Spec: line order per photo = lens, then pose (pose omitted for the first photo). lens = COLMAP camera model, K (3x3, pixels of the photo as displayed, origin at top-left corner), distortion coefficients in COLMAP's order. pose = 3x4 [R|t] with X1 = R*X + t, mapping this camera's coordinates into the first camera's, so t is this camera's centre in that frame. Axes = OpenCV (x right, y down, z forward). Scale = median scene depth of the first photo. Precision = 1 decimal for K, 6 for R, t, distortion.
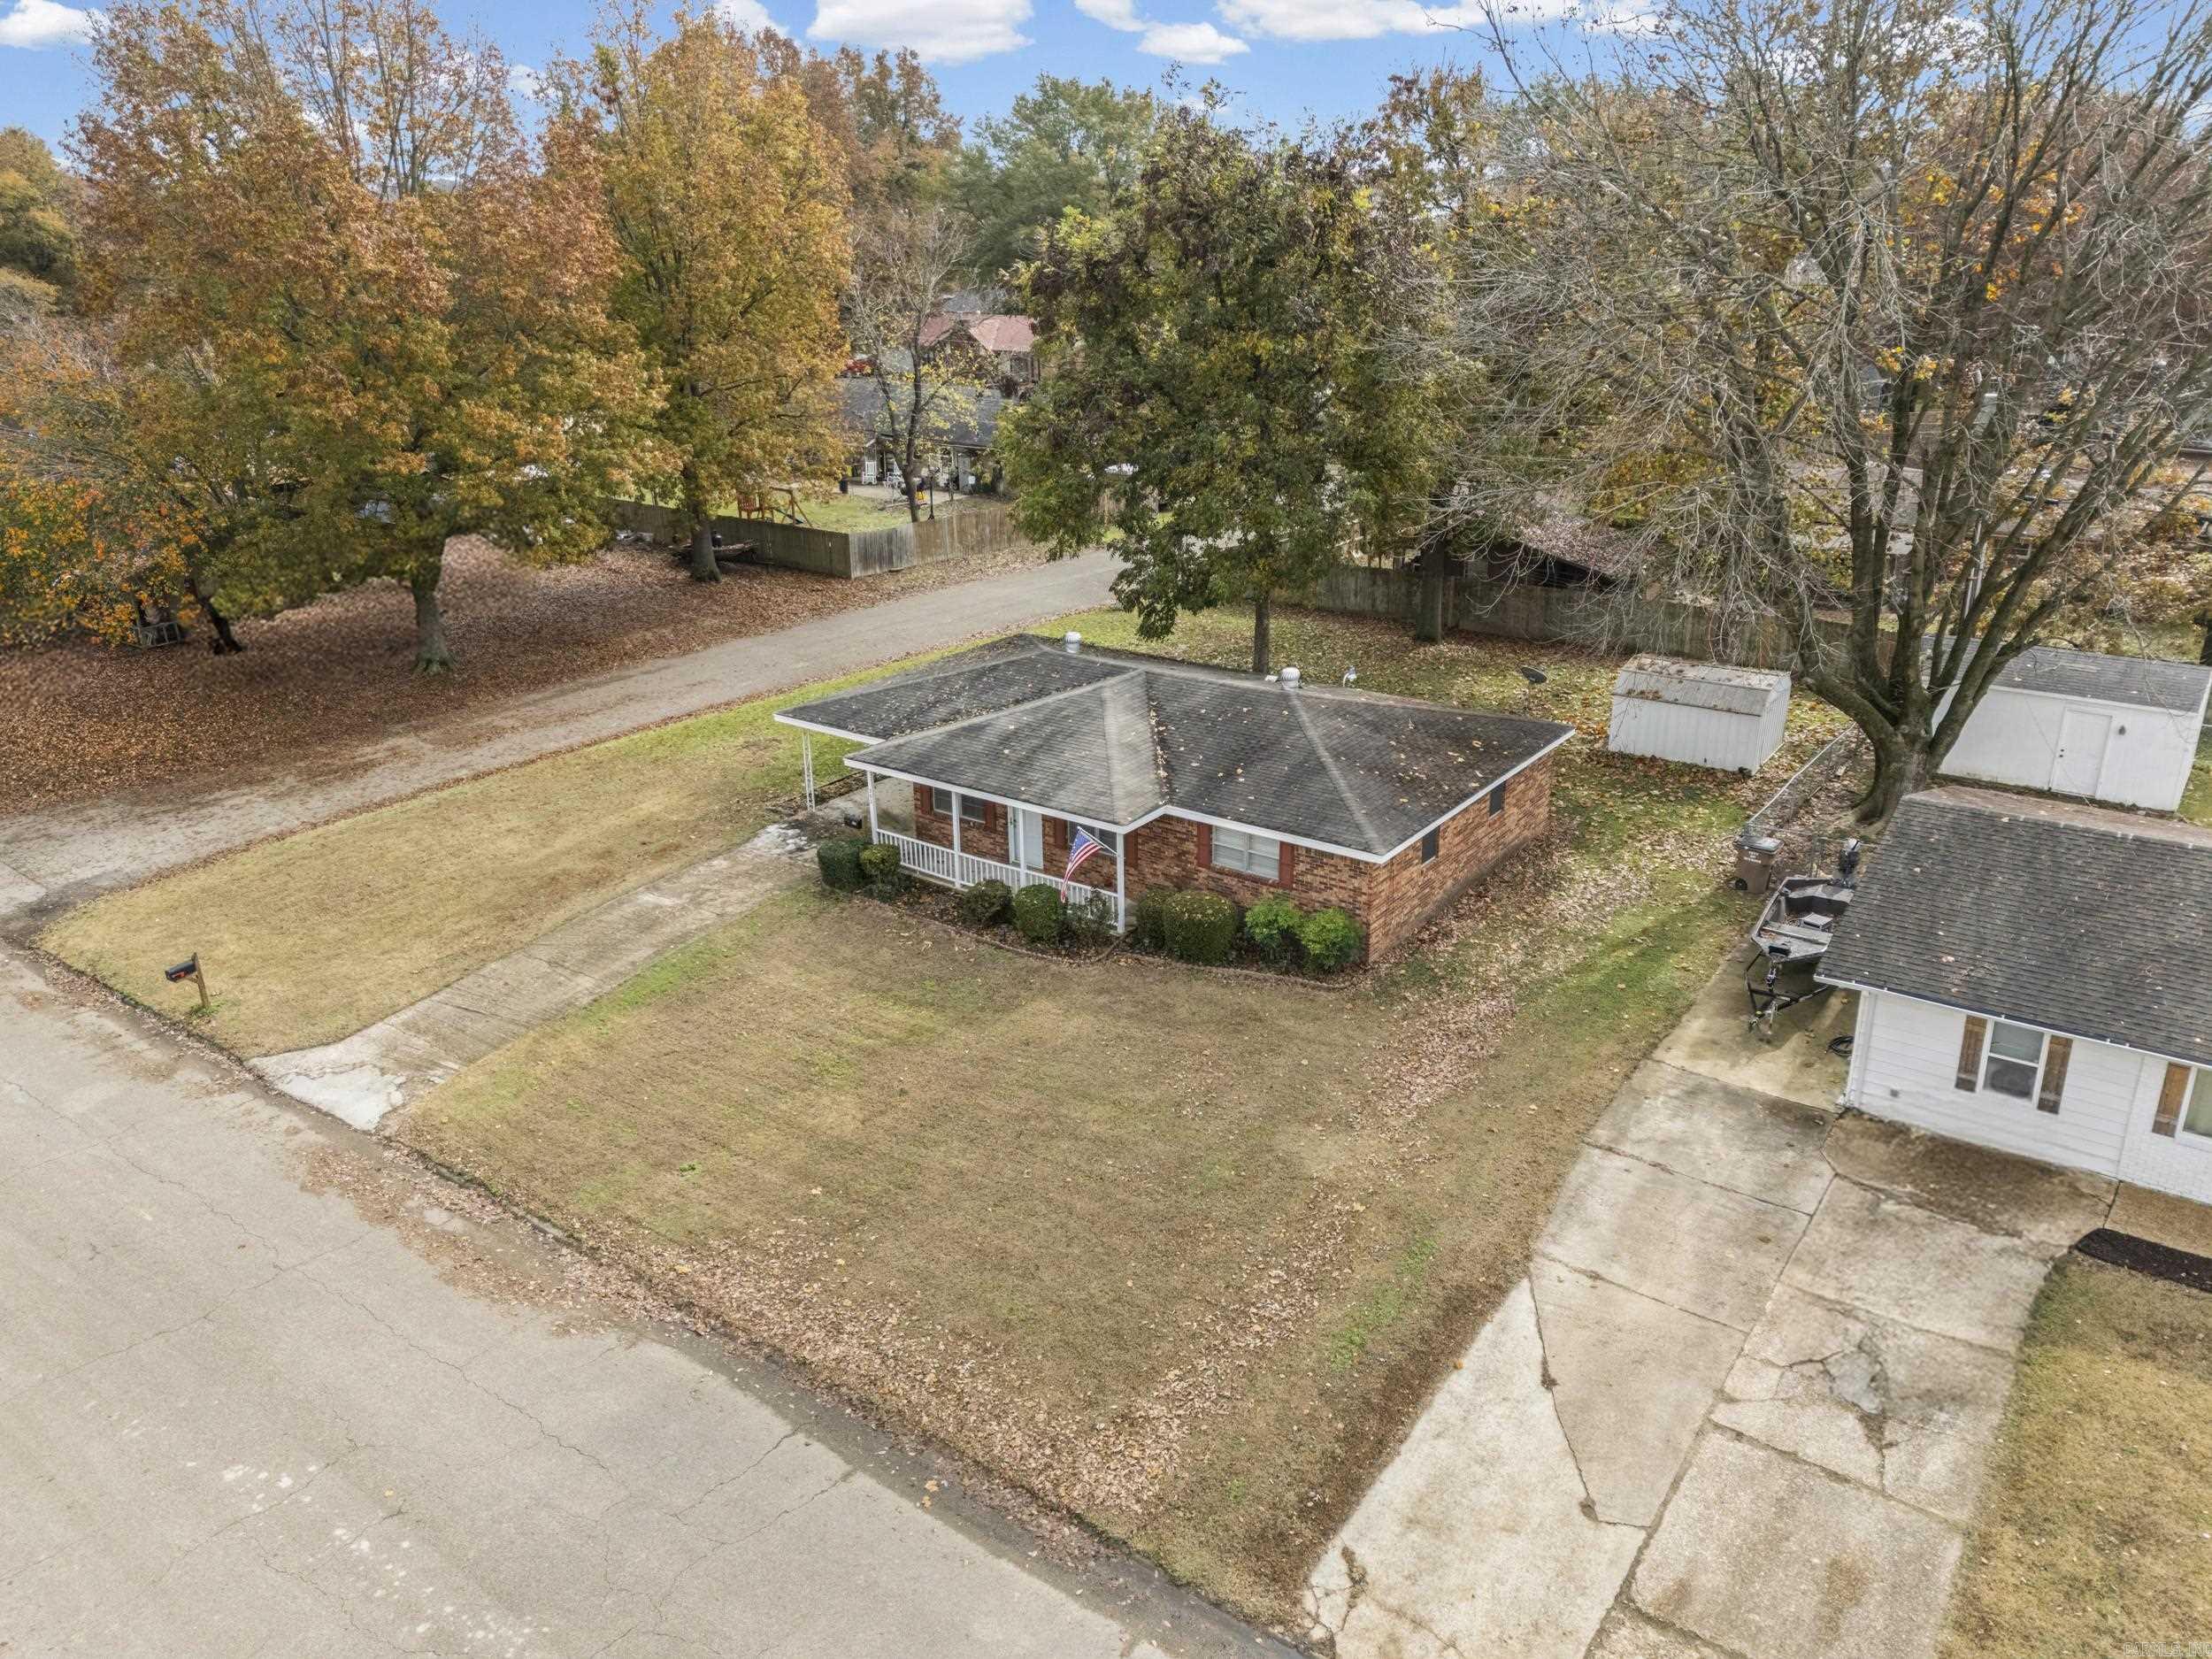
lens RADIAL K [[1623.9, 0, 1118.5], [0, 1623.9, 807.4], [0, 0, 1]] dist [0.053342, -0.027039]
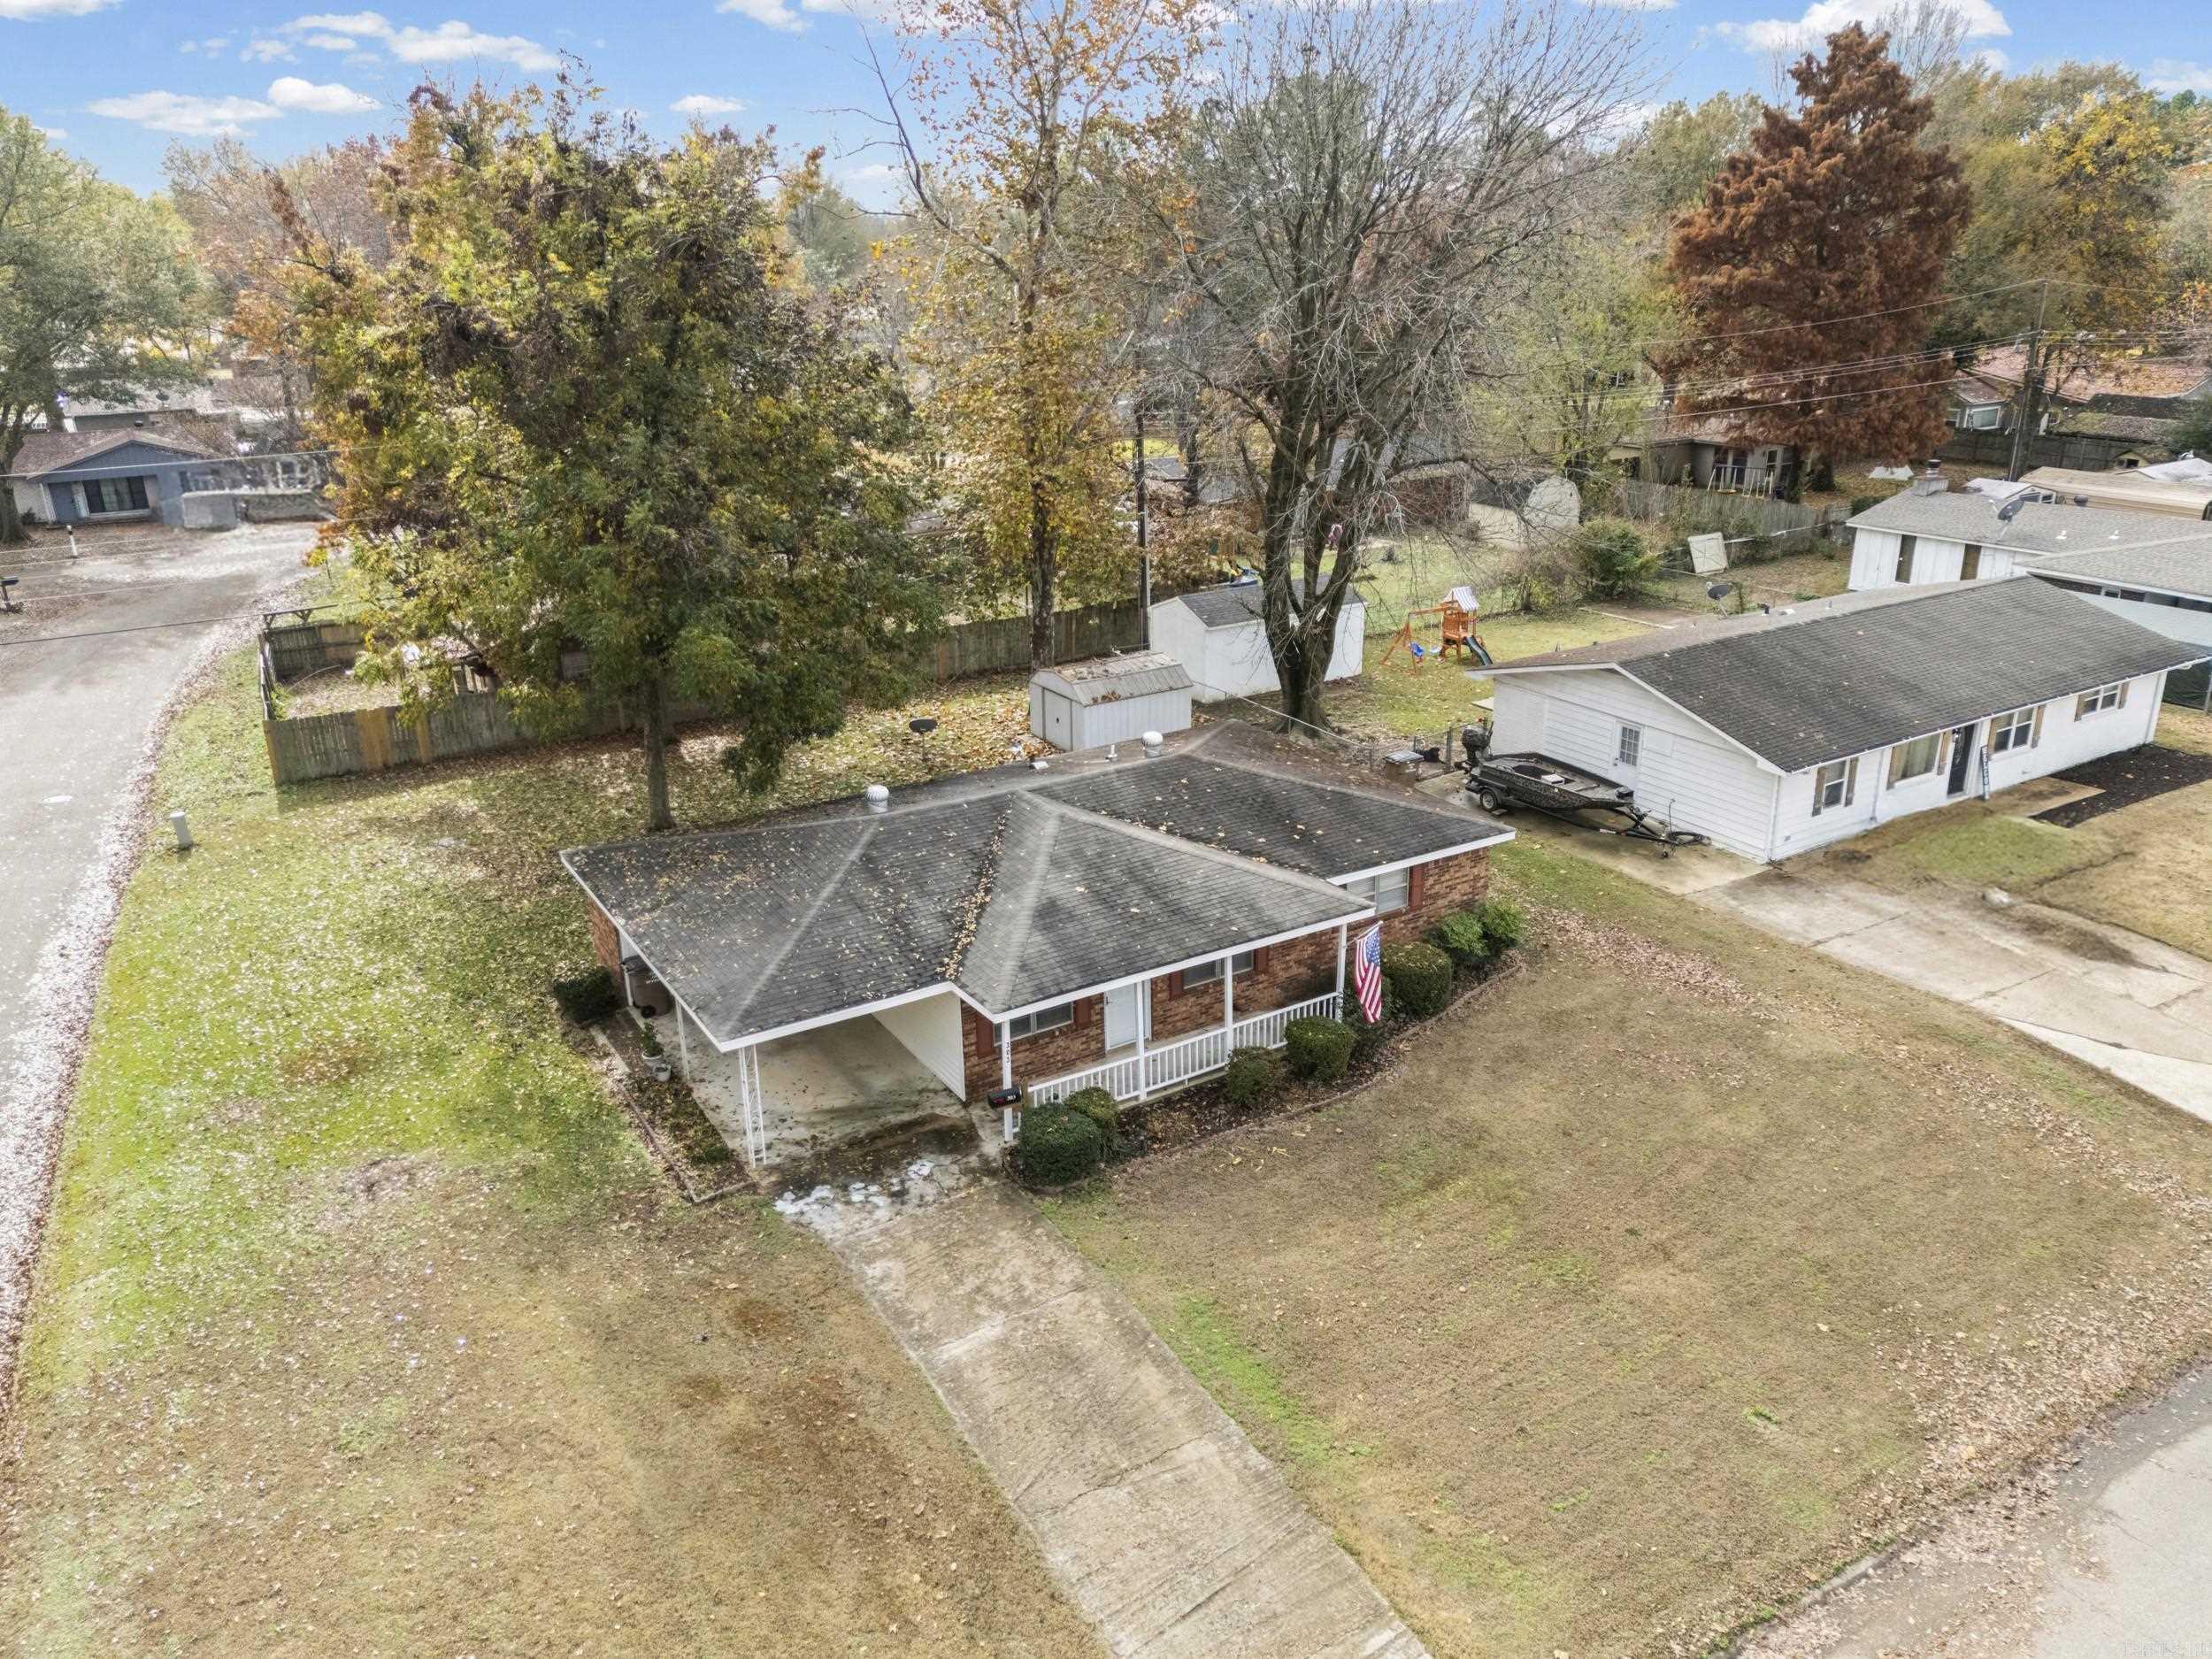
lens RADIAL K [[1623.9, 0, 1121.3], [0, 1623.9, 834.2], [0, 0, 1]] dist [0.053342, -0.027039]
pose [[0.383717, -0.314232, 0.868343, -0.816229], [0.332726, 0.924212, 0.187420, -0.239563], [-0.861426, 0.217004, 0.459189, 0.700692]]
